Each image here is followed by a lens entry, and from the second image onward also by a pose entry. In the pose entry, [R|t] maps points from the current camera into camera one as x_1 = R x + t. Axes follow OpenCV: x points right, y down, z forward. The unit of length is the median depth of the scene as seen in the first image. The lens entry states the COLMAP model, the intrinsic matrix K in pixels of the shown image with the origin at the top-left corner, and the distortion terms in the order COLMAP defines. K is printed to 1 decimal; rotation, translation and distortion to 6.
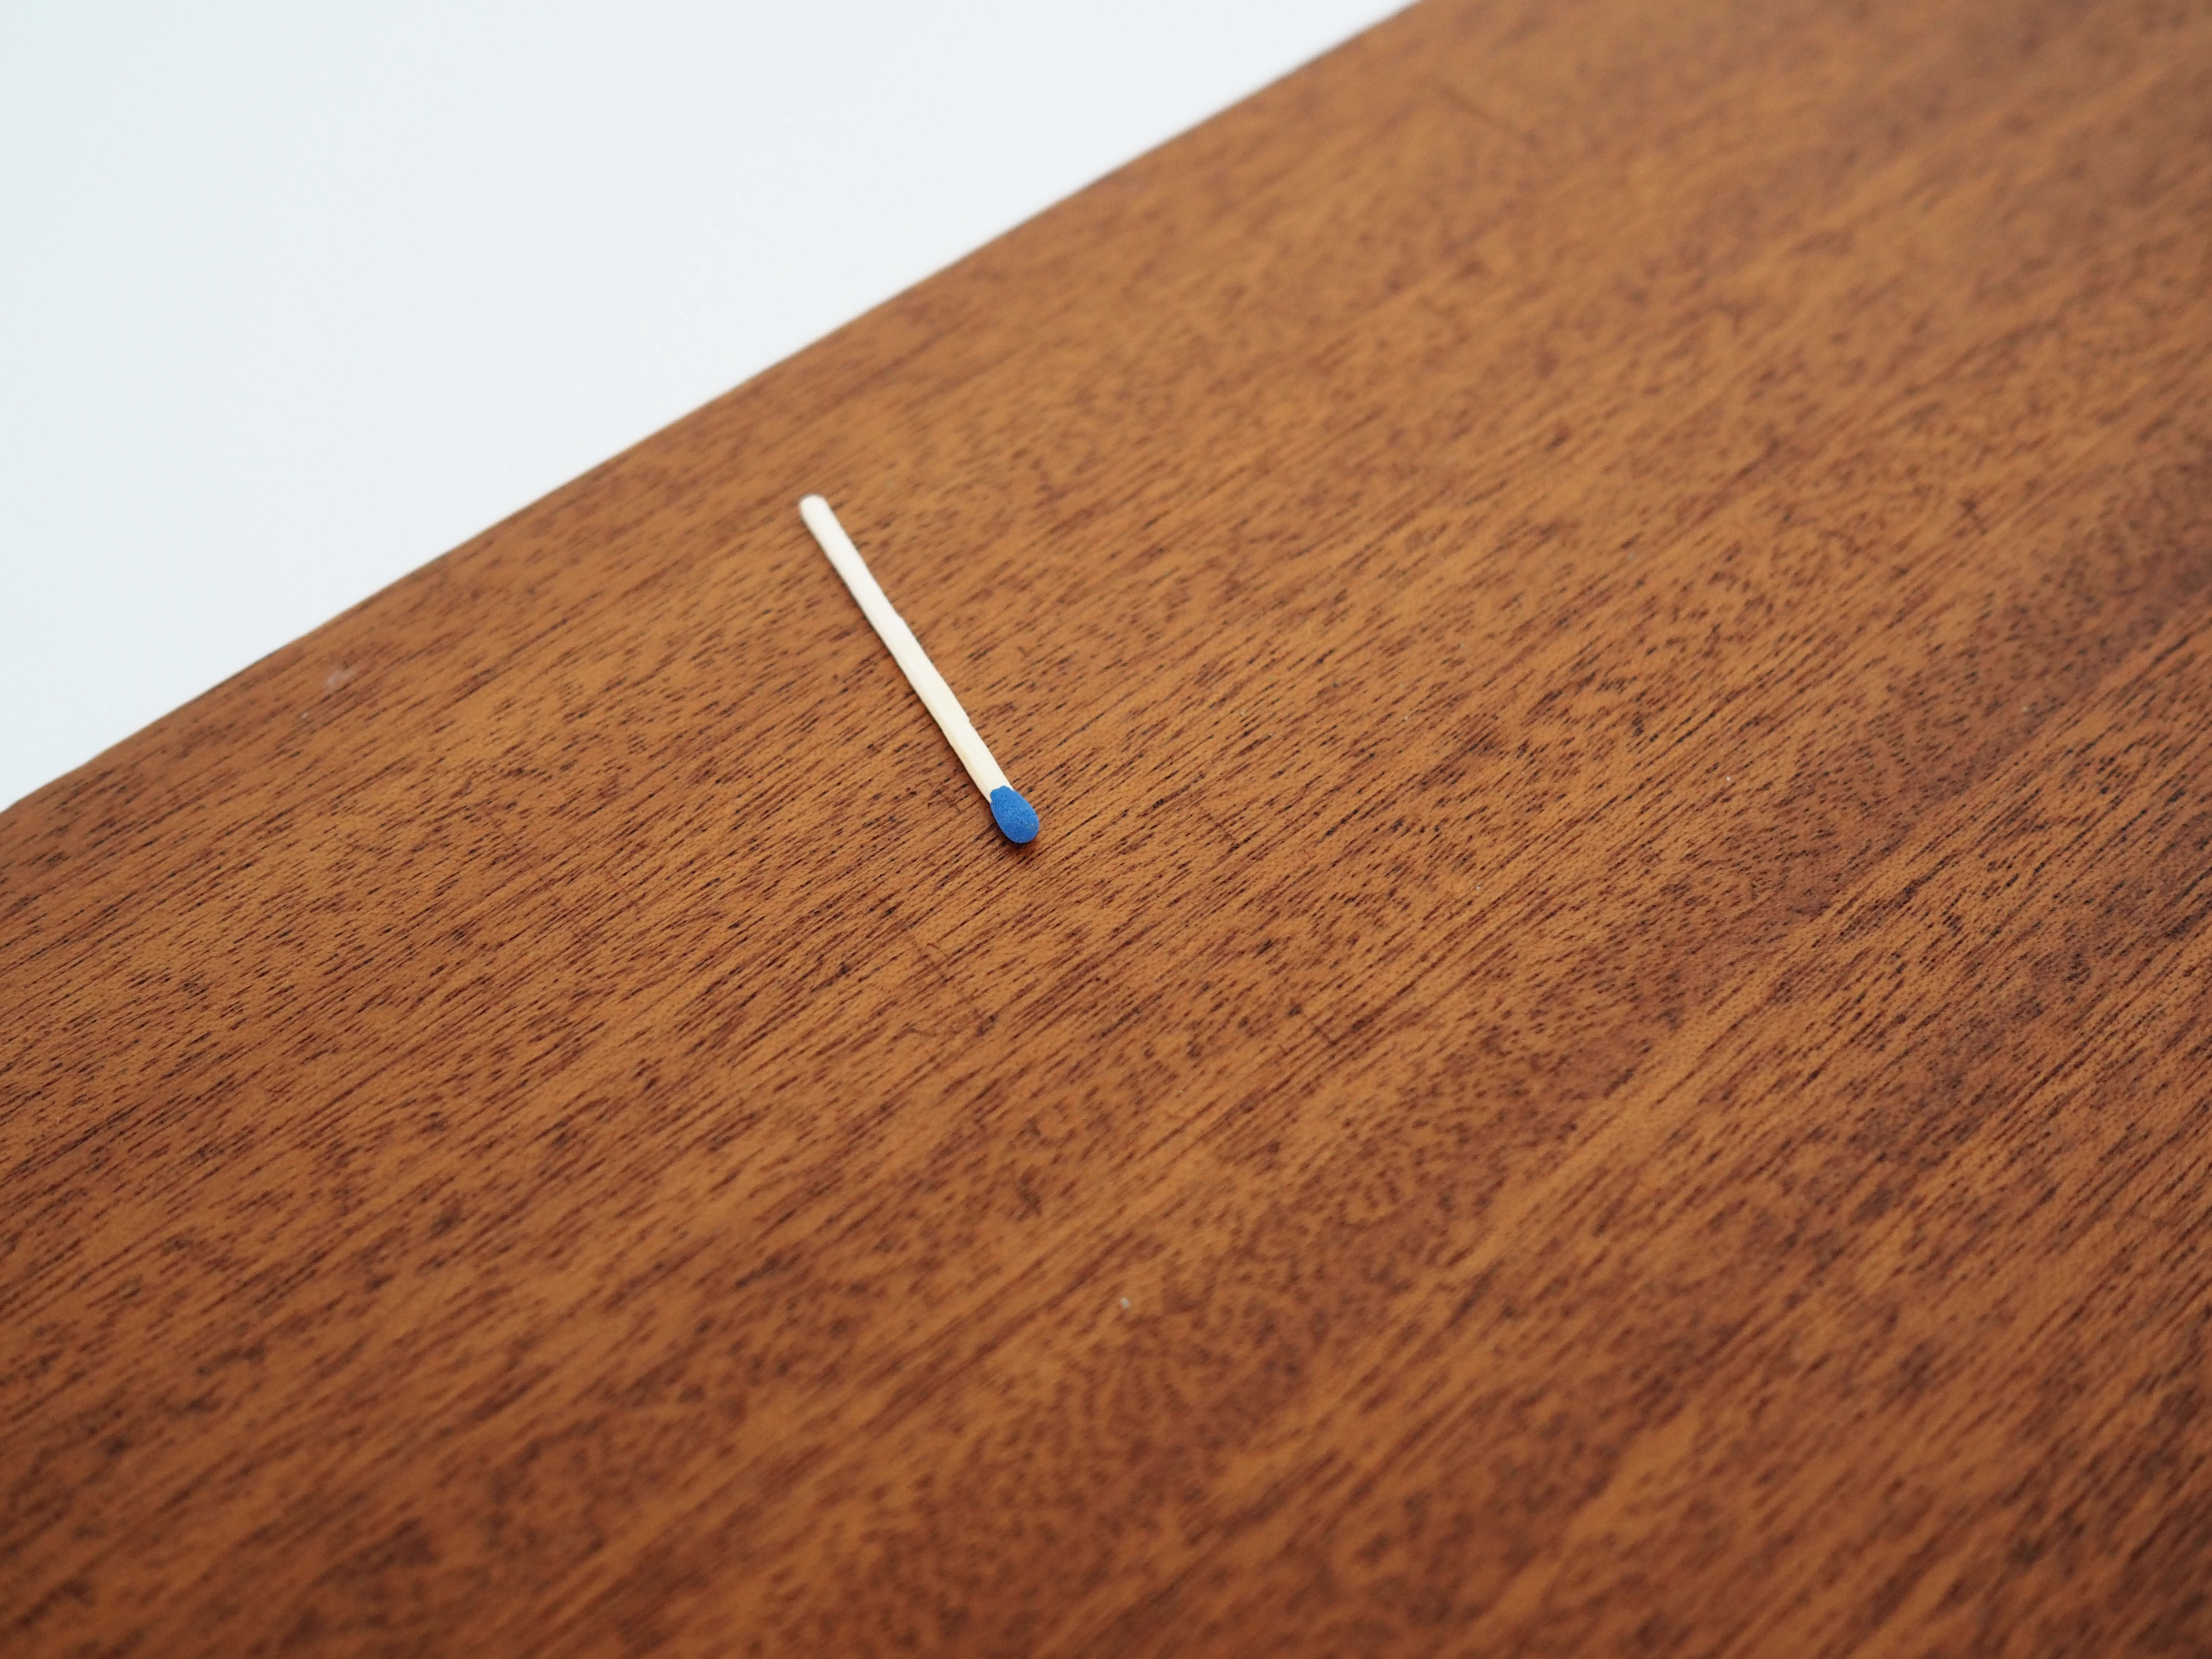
lens RADIAL K [[2438.4, 0, 1106.7], [0, 2438.4, 830.6], [0, 0, 1]] dist [-0.030474, 0.000000]
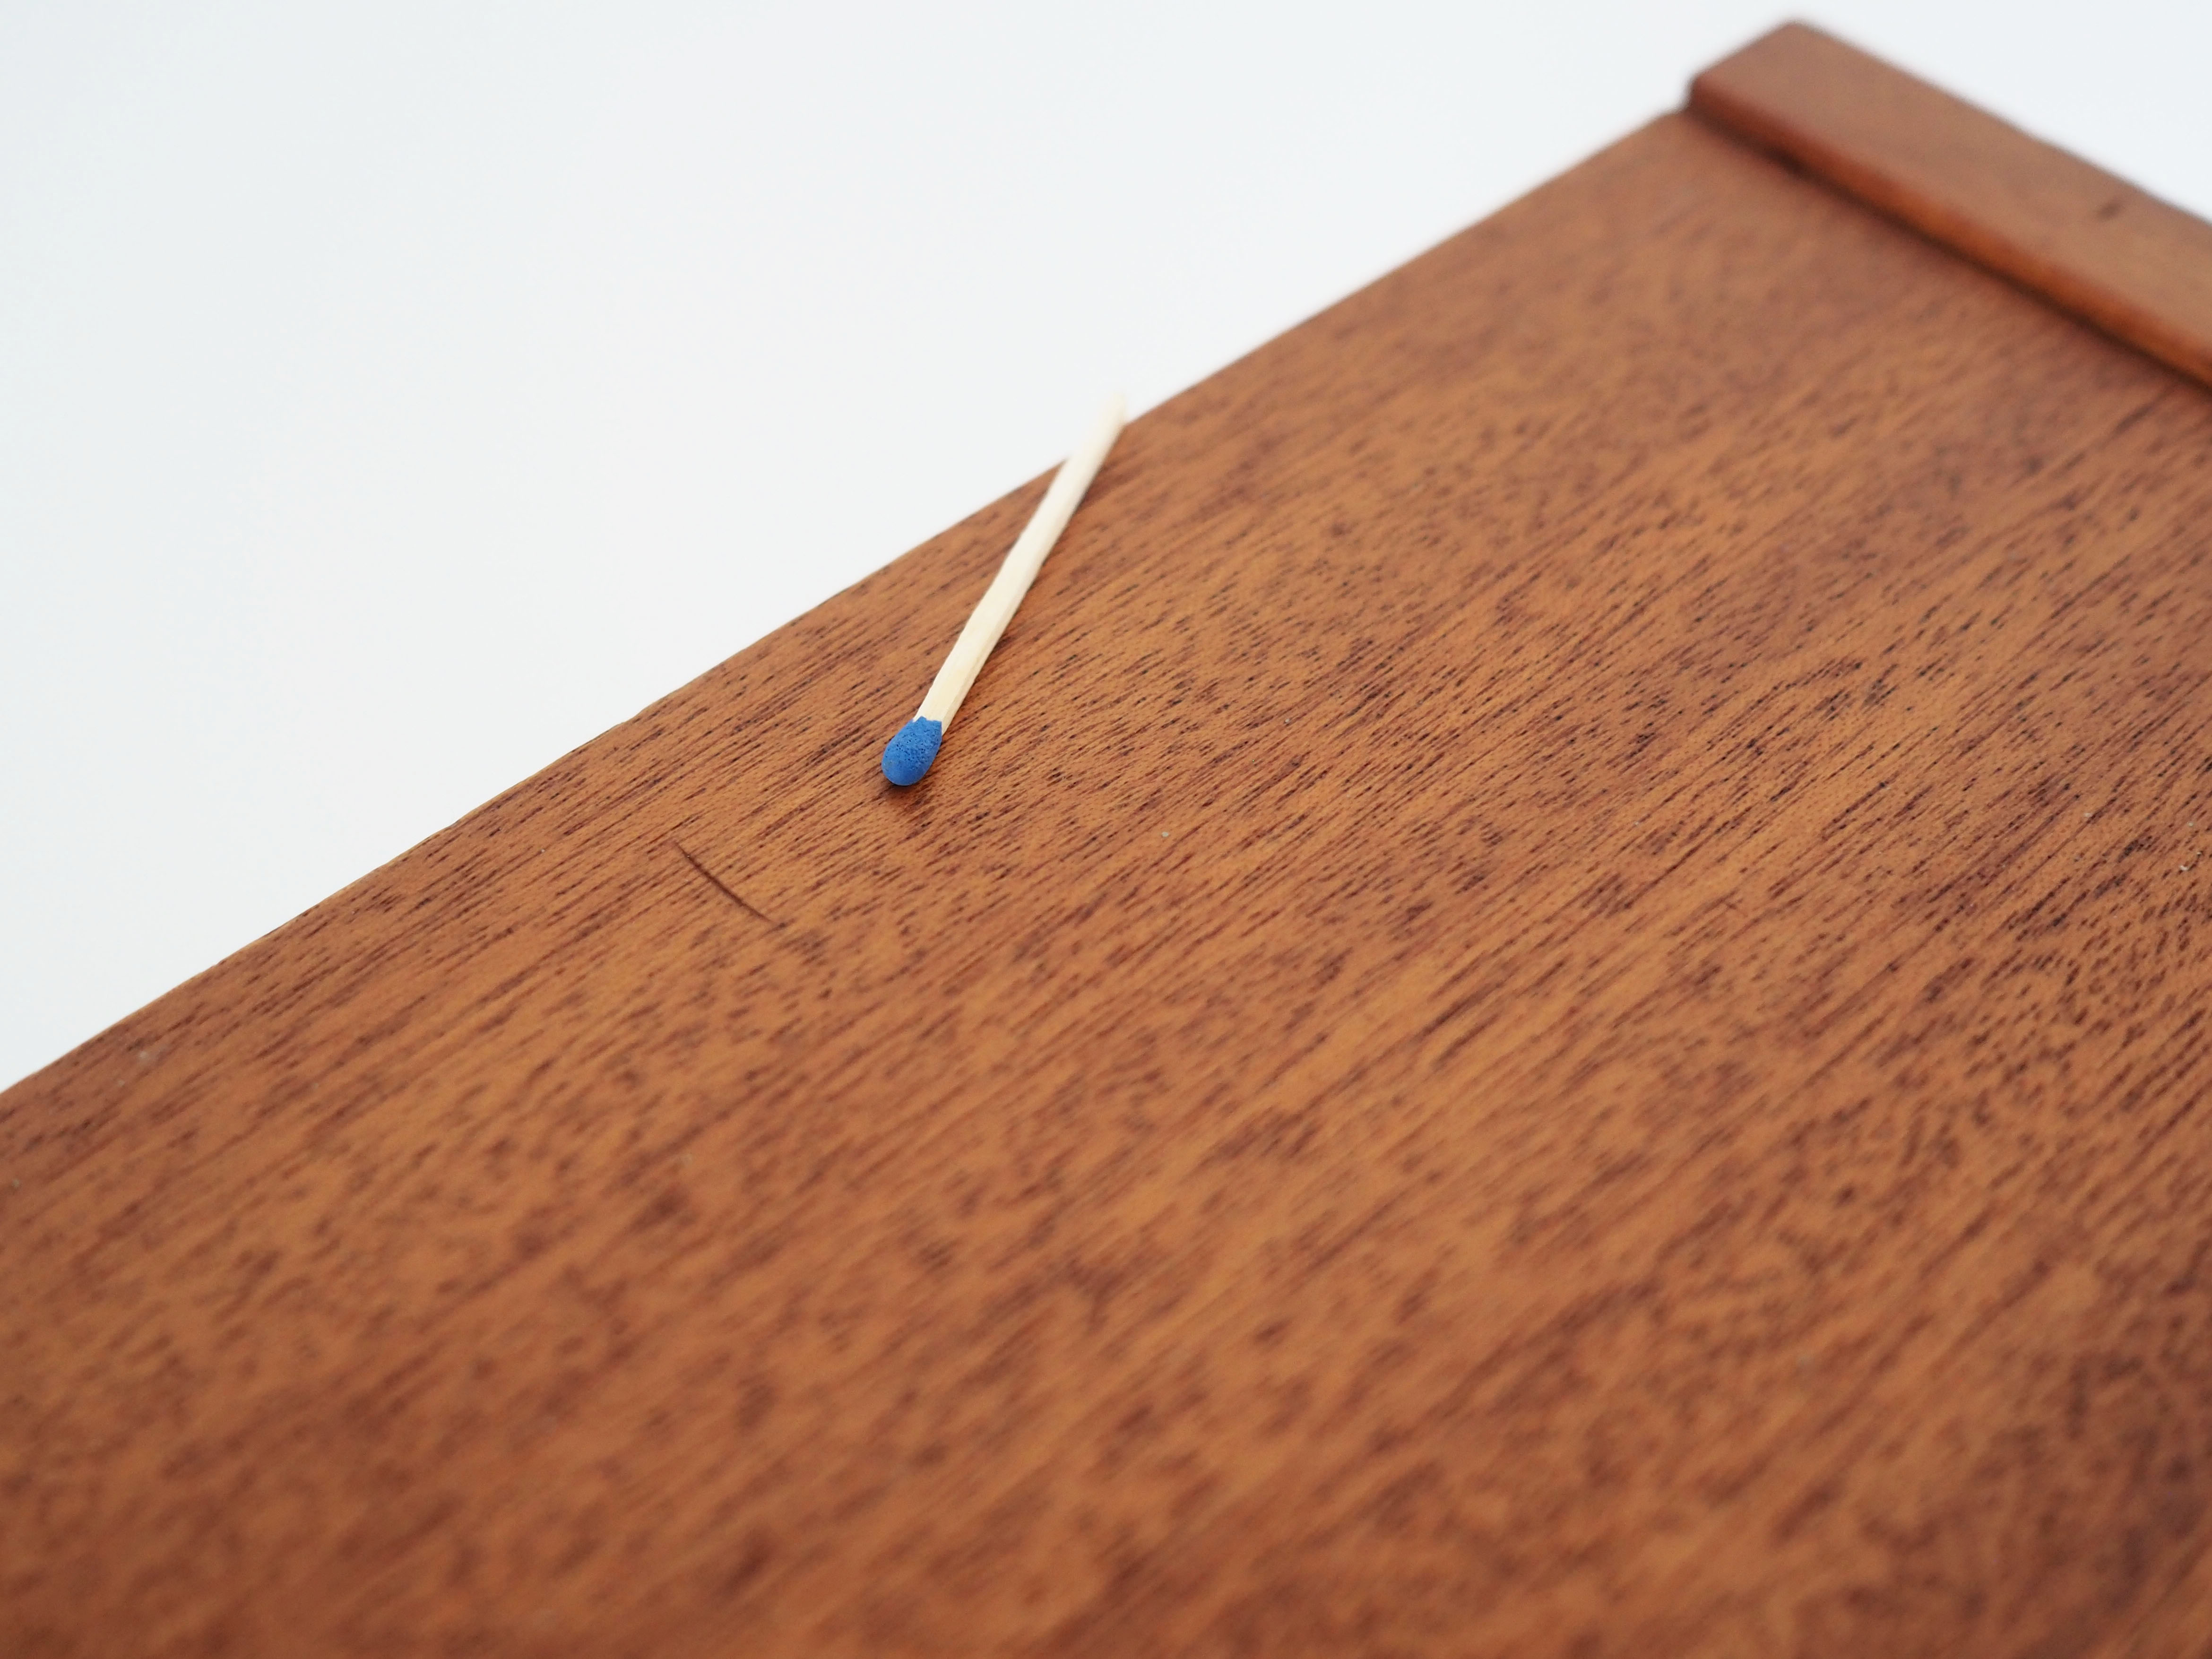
lens RADIAL K [[2438.4, 0, 1104.9], [0, 2438.4, 828.1], [0, 0, 1]] dist [-0.030474, 0.000000]
pose [[0.999730, -0.022294, -0.006506, 0.267040], [0.021519, 0.994608, -0.101451, -0.263870], [0.008732, 0.101284, 0.994819, 0.402875]]
